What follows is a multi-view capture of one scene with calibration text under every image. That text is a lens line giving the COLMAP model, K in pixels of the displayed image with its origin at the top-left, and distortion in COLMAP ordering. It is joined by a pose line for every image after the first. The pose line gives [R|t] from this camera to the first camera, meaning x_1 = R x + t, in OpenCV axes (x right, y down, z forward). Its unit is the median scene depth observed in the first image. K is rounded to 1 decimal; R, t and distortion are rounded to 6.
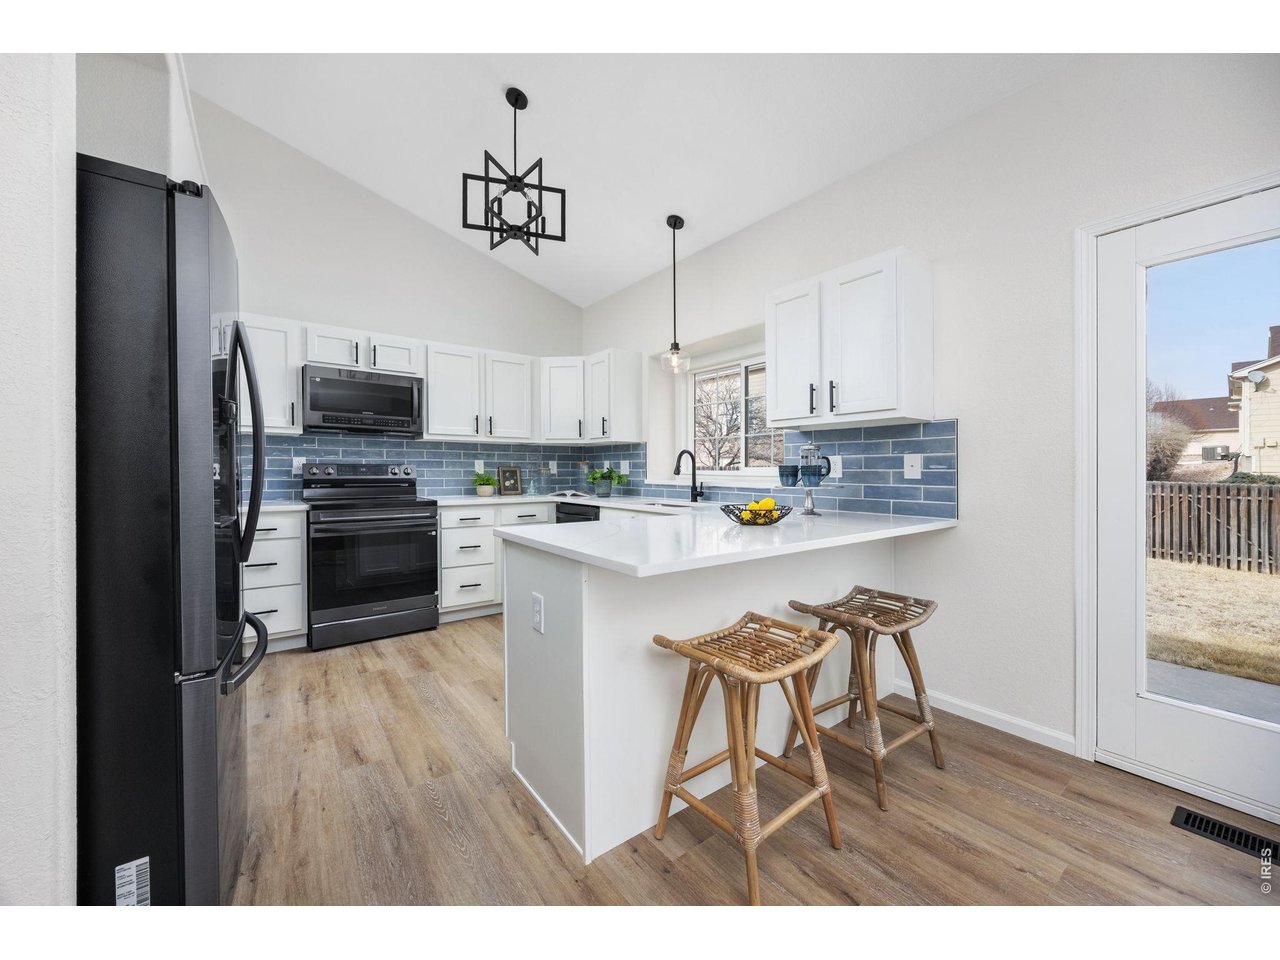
lens RADIAL K [[481.8, 0, 637.5], [0, 481.8, 478.8], [0, 0, 1]] dist [-0.002510, -0.000074]
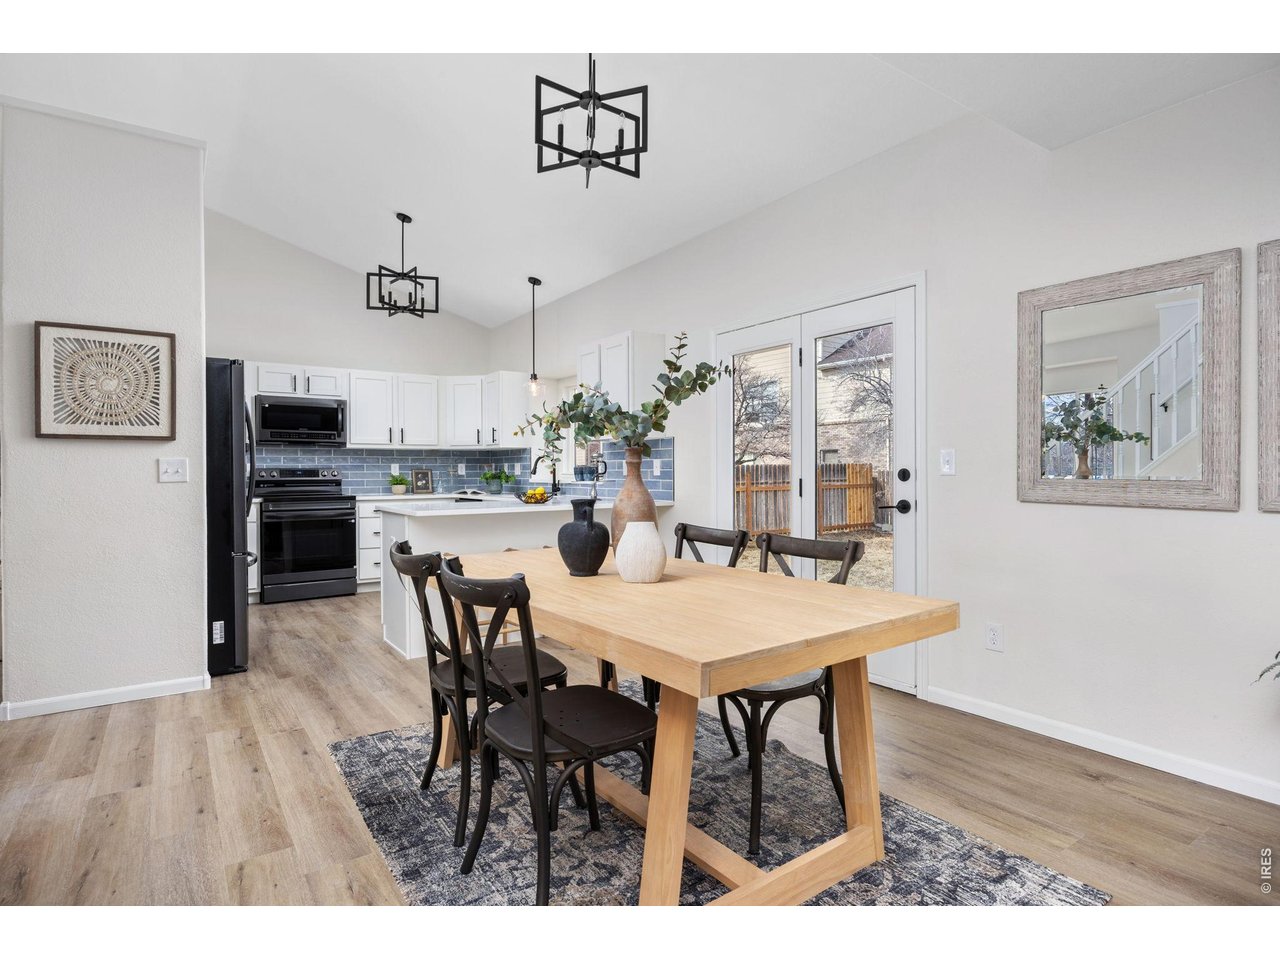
lens RADIAL K [[665.4, 0, 636.2], [0, 665.4, 469.9], [0, 0, 1]] dist [0.002638, -0.001005]
pose [[0.999108, -0.008918, -0.041275, 0.380975], [0.008088, 0.999763, -0.020234, 0.015916], [0.041446, 0.019882, 0.998943, -0.701919]]
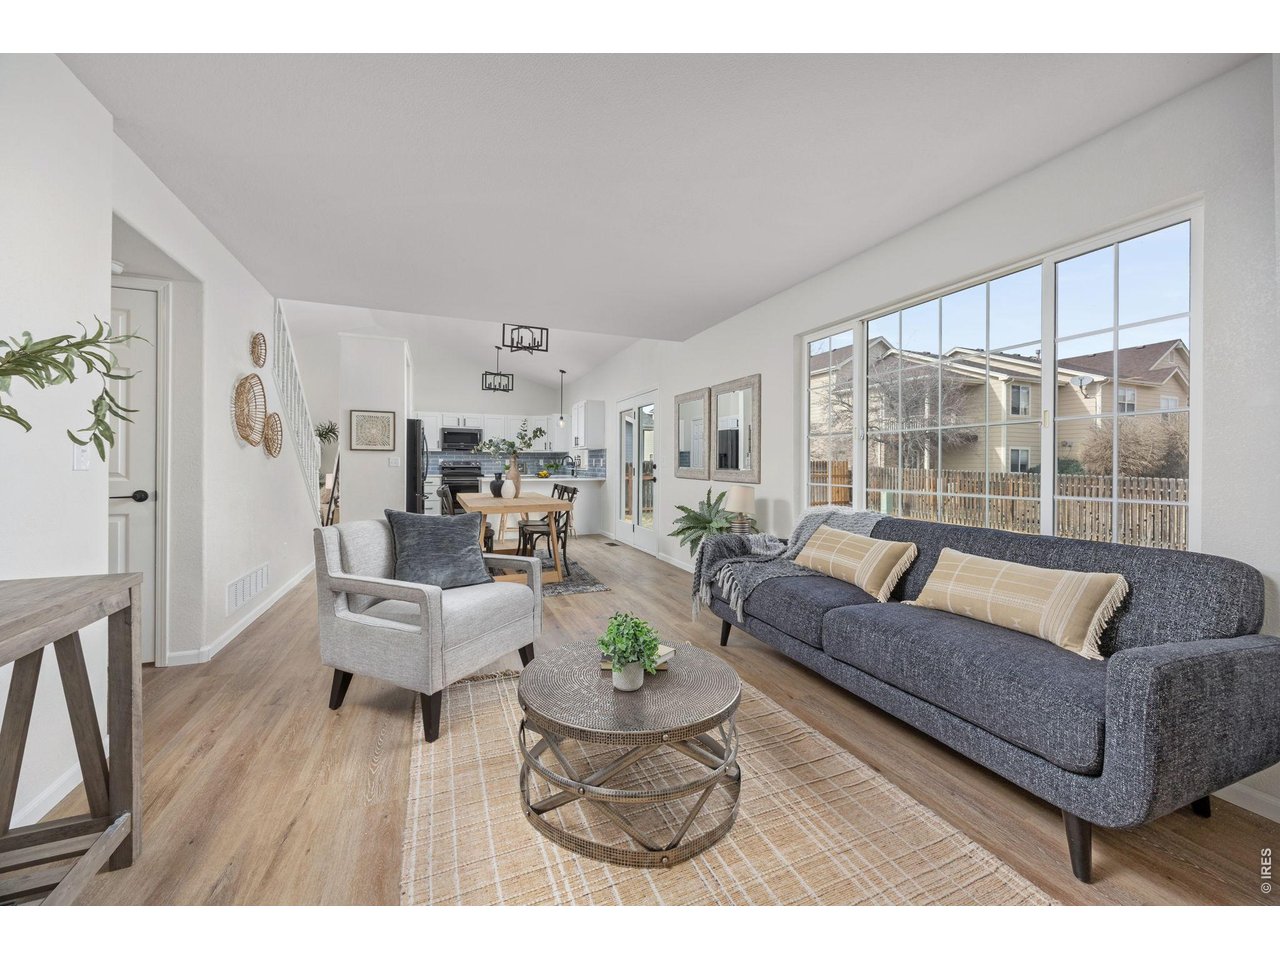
lens RADIAL K [[481.8, 0, 646.5], [0, 481.8, 471.6], [0, 0, 1]] dist [-0.002510, -0.000074]
pose [[0.970218, 0.005438, -0.242173, 1.064894], [-0.006549, 0.999971, -0.003783, 0.030214], [0.242146, 0.005256, 0.970226, -1.338094]]
